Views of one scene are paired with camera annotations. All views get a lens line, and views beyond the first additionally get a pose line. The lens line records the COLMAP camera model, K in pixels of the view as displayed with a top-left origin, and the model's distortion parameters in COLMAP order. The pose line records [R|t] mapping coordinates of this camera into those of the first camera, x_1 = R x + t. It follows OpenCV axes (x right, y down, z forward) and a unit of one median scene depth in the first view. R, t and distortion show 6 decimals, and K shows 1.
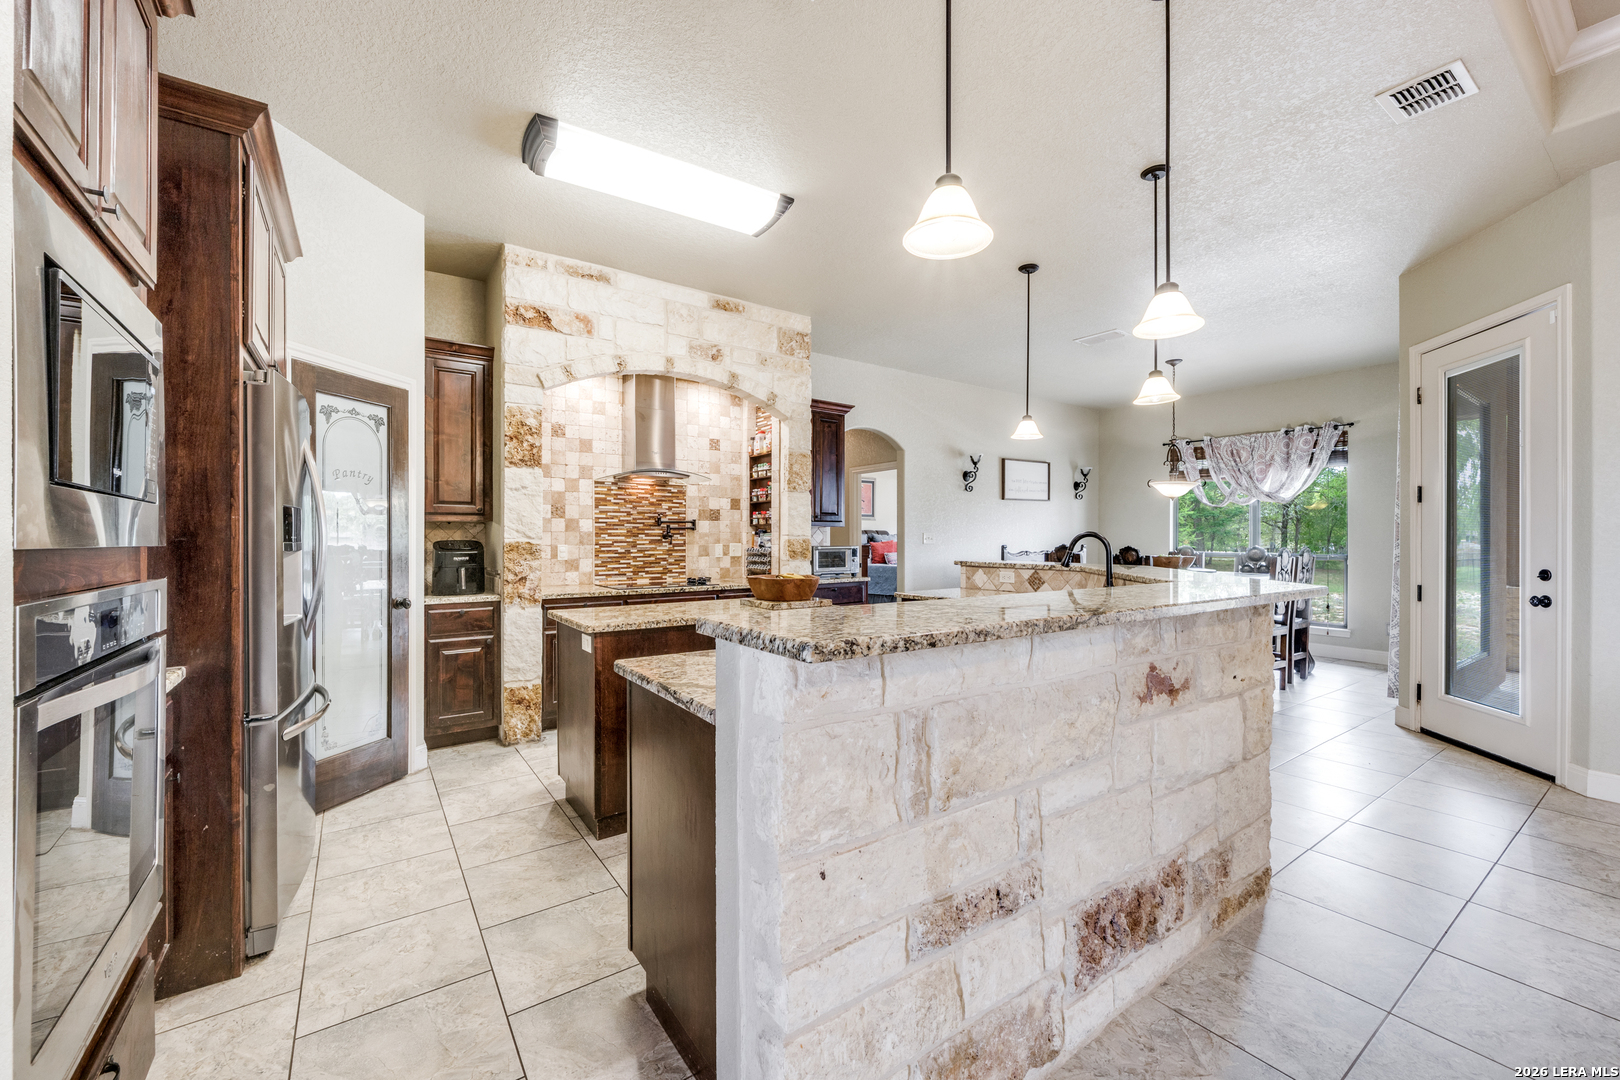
lens RADIAL K [[644.3, 0, 809.8], [0, 644.3, 536.6], [0, 0, 1]] dist [0.000713, 0.000077]
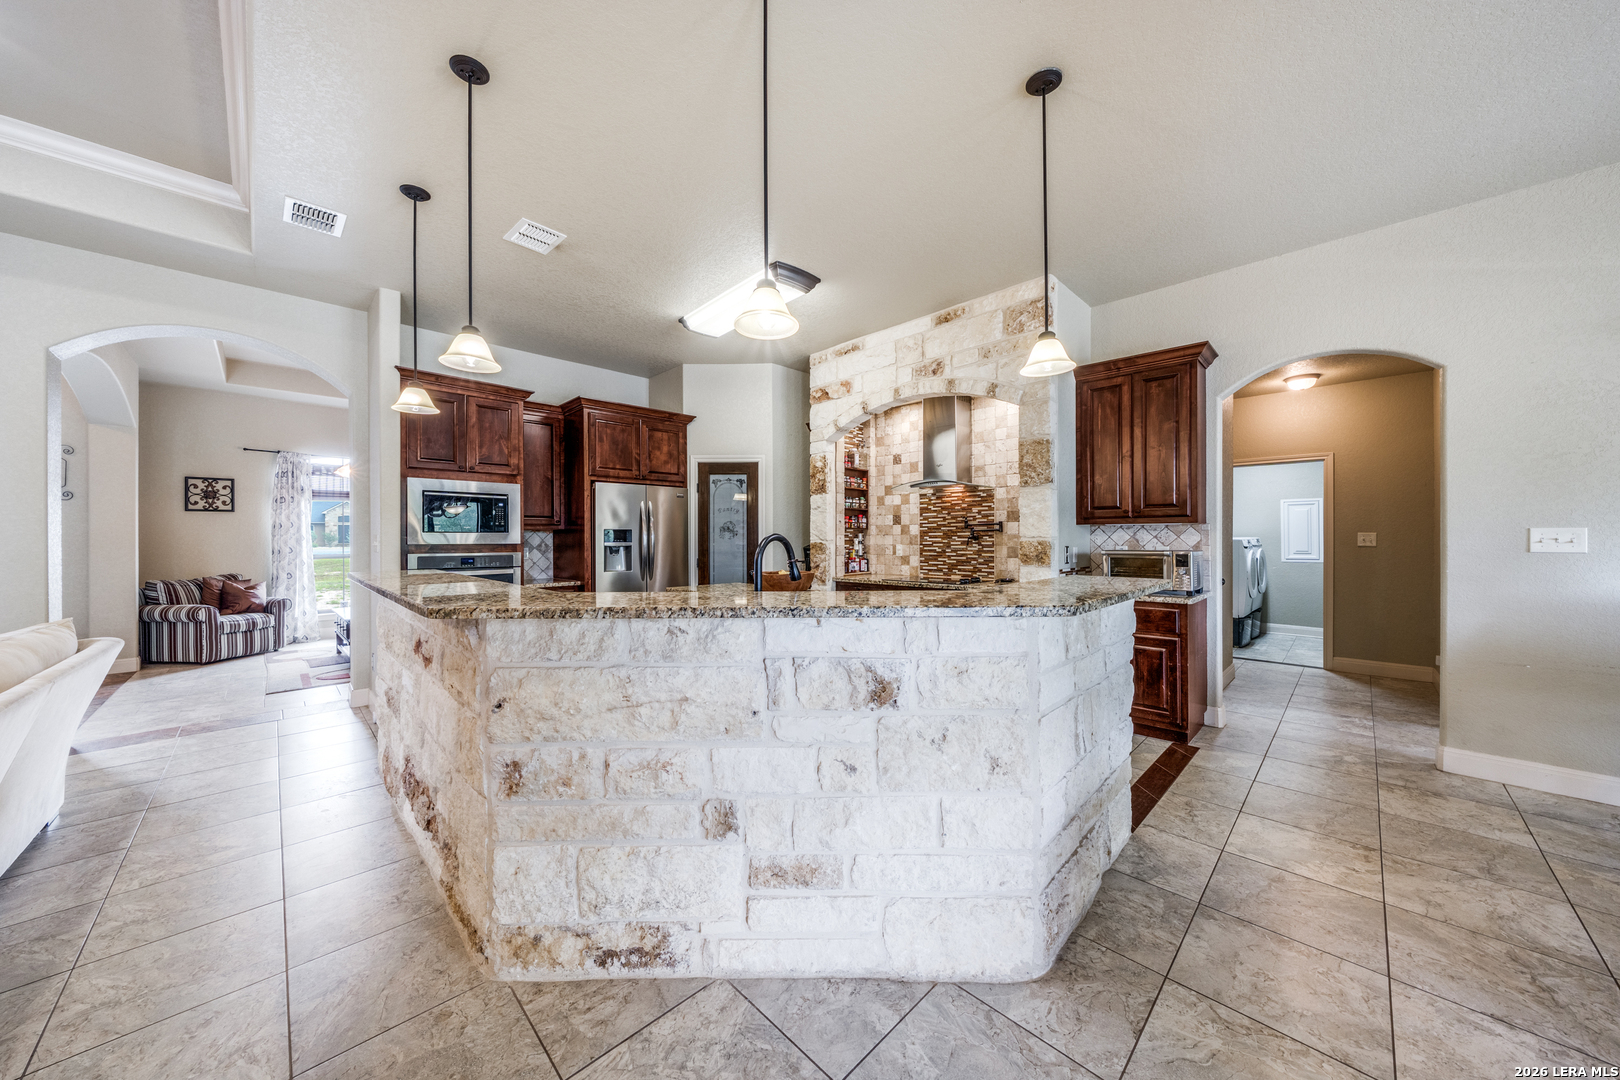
lens RADIAL K [[545.7, 0, 808.1], [0, 545.7, 539.6], [0, 0, 1]] dist [-0.005707, -0.000136]
pose [[0.168143, 0.001519, -0.985761, 0.680539], [0.006521, 0.999975, 0.002654, -0.001888], [0.985741, -0.006874, 0.168129, 0.607980]]
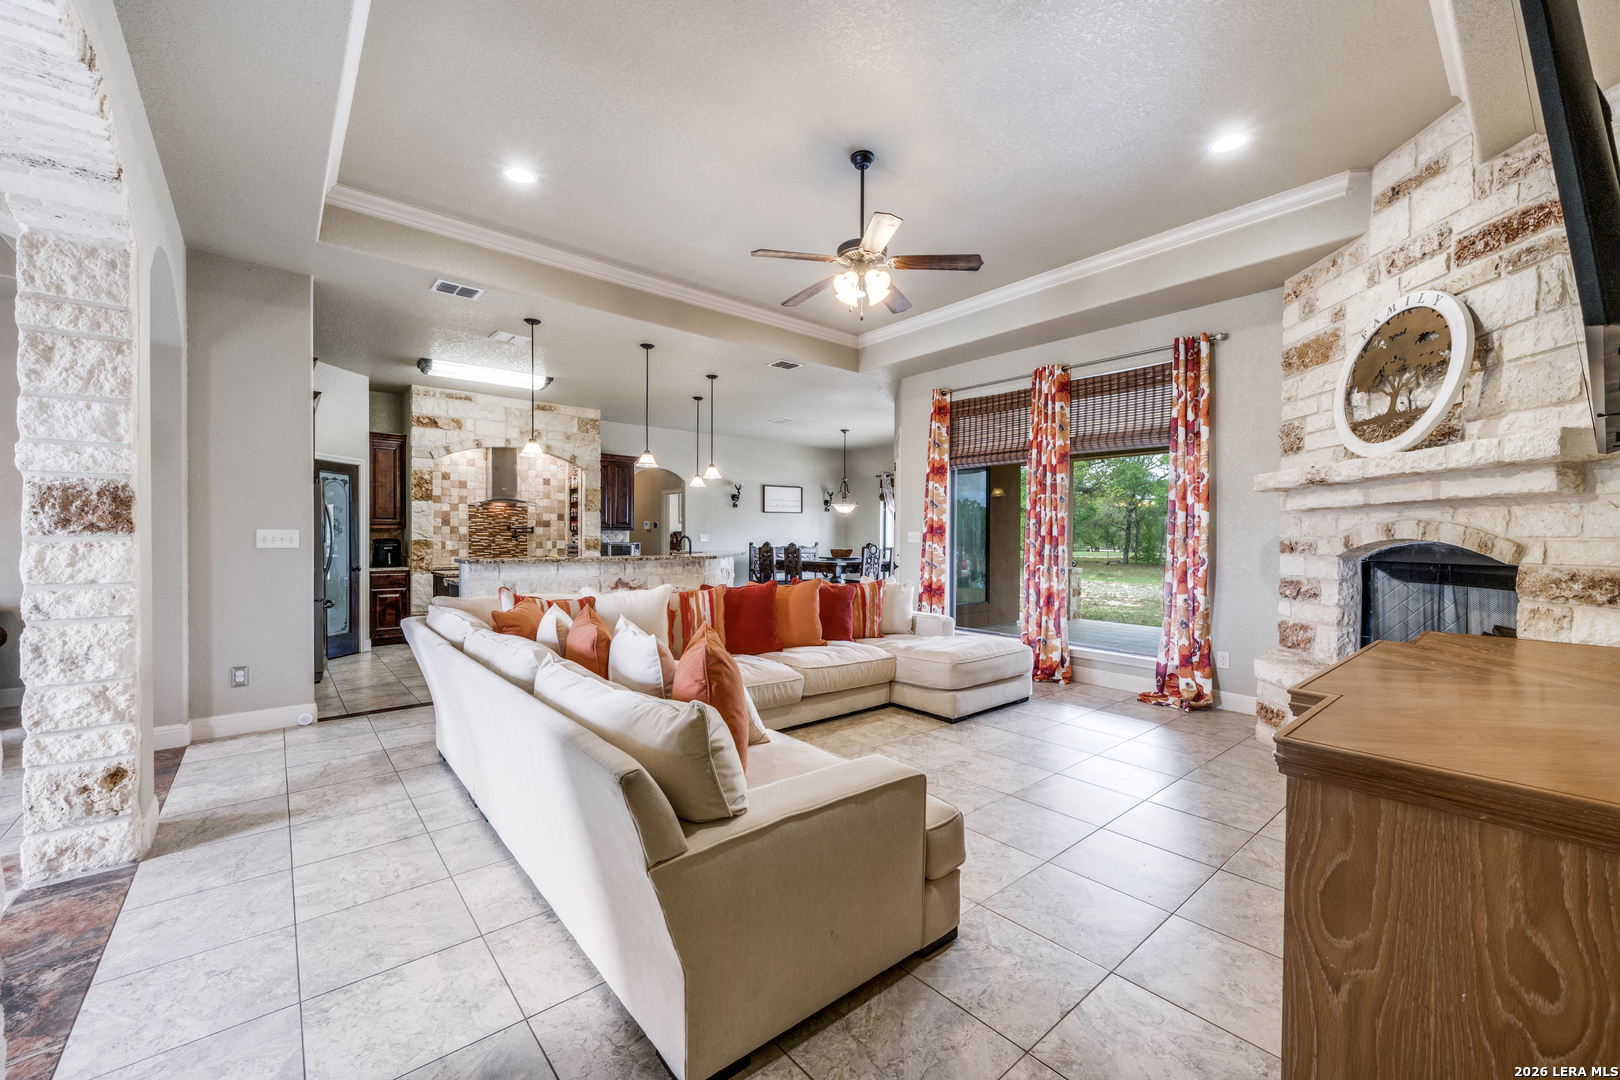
lens RADIAL K [[644.3, 0, 809.3], [0, 644.3, 541.7], [0, 0, 1]] dist [0.000713, 0.000077]
pose [[0.995879, 0.000948, 0.090688, 0.427754], [-0.001667, 0.999968, 0.007852, -0.001548], [-0.090678, -0.007970, 0.995848, -0.822508]]
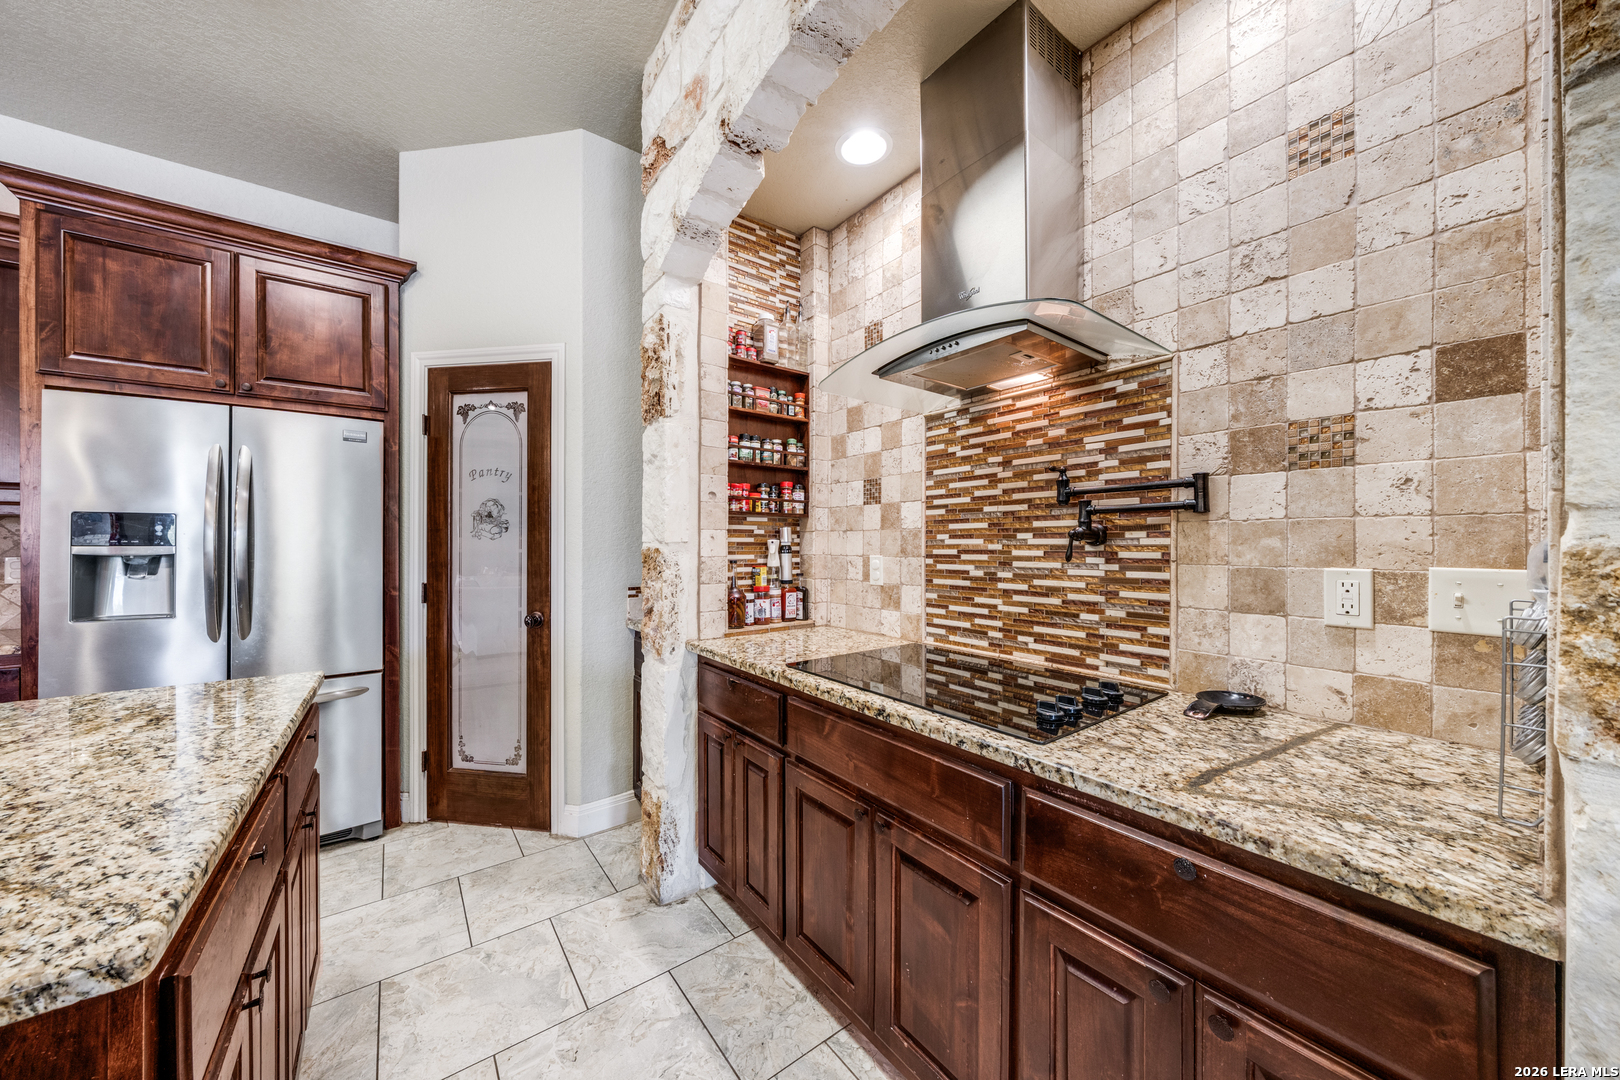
lens RADIAL K [[545.7, 0, 806.8], [0, 545.7, 544.1], [0, 0, 1]] dist [-0.005707, -0.000136]
pose [[0.029180, 0.000297, -0.999574, 0.049401], [0.001762, 0.999998, 0.000348, 0.003379], [0.999573, -0.001772, 0.029180, 0.907235]]
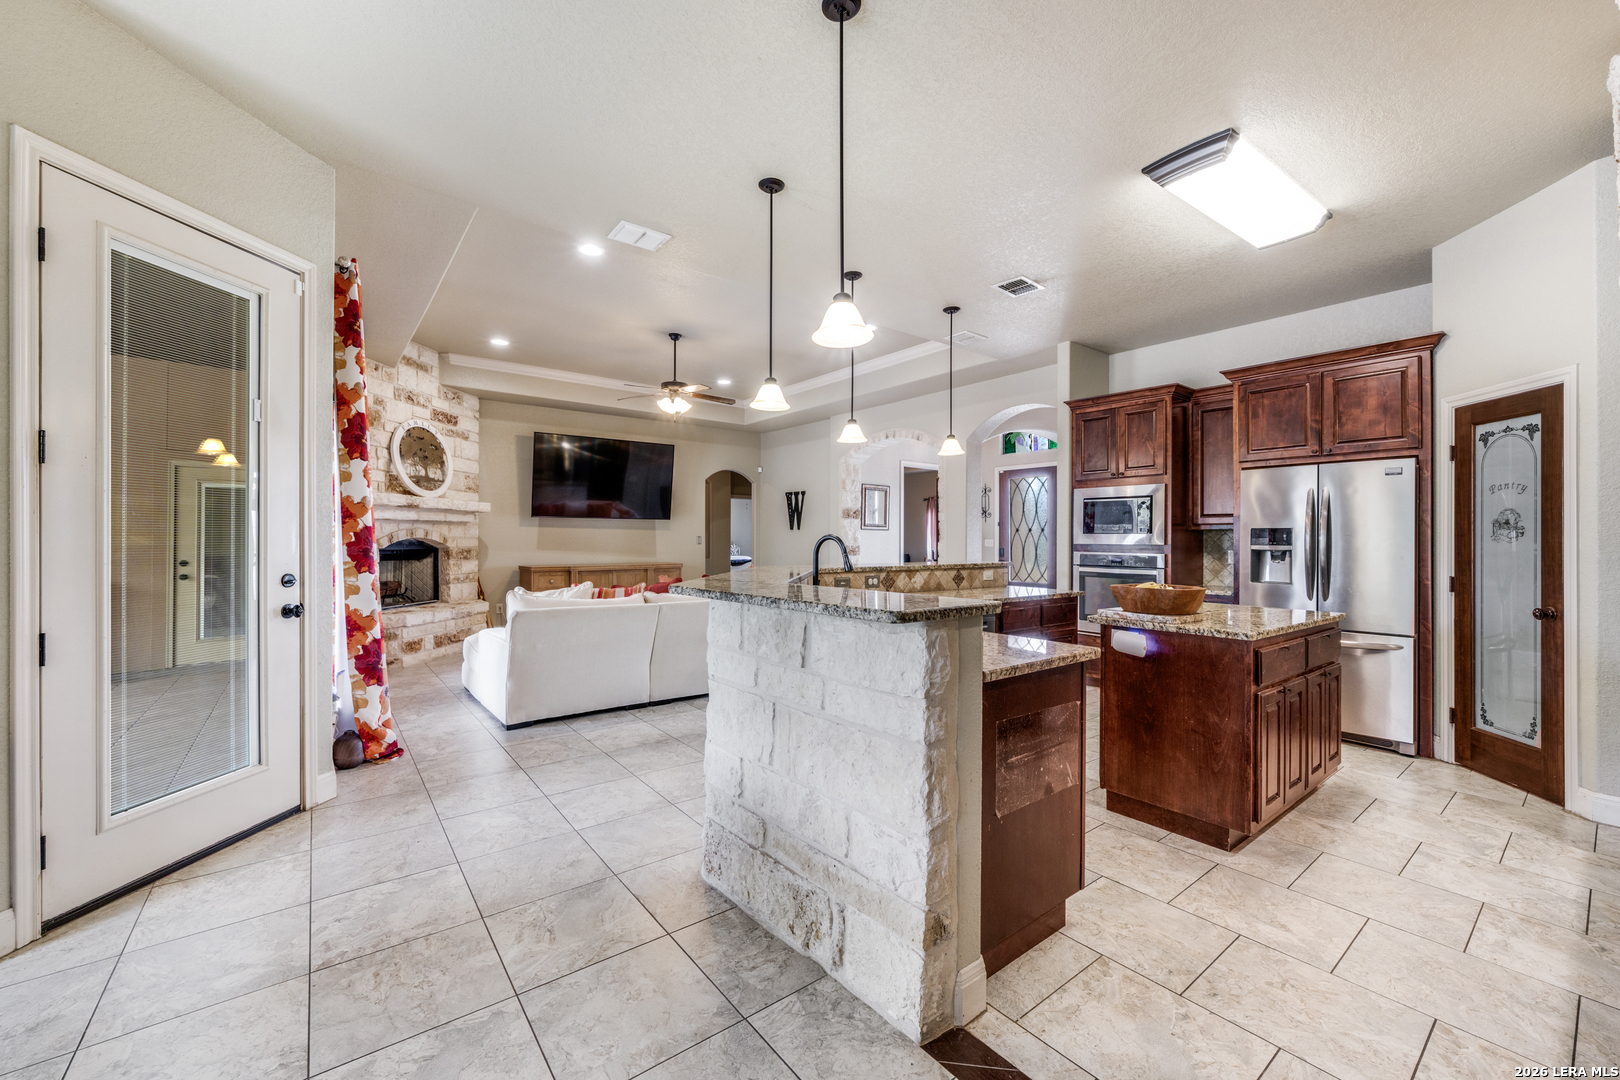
lens RADIAL K [[644.3, 0, 805.6], [0, 644.3, 534.0], [0, 0, 1]] dist [0.000713, 0.000077]
pose [[-0.998914, -0.006821, -0.046084, 0.334321], [-0.006289, 0.999912, -0.011665, 0.002329], [0.046160, -0.011363, -0.998869, 1.292833]]
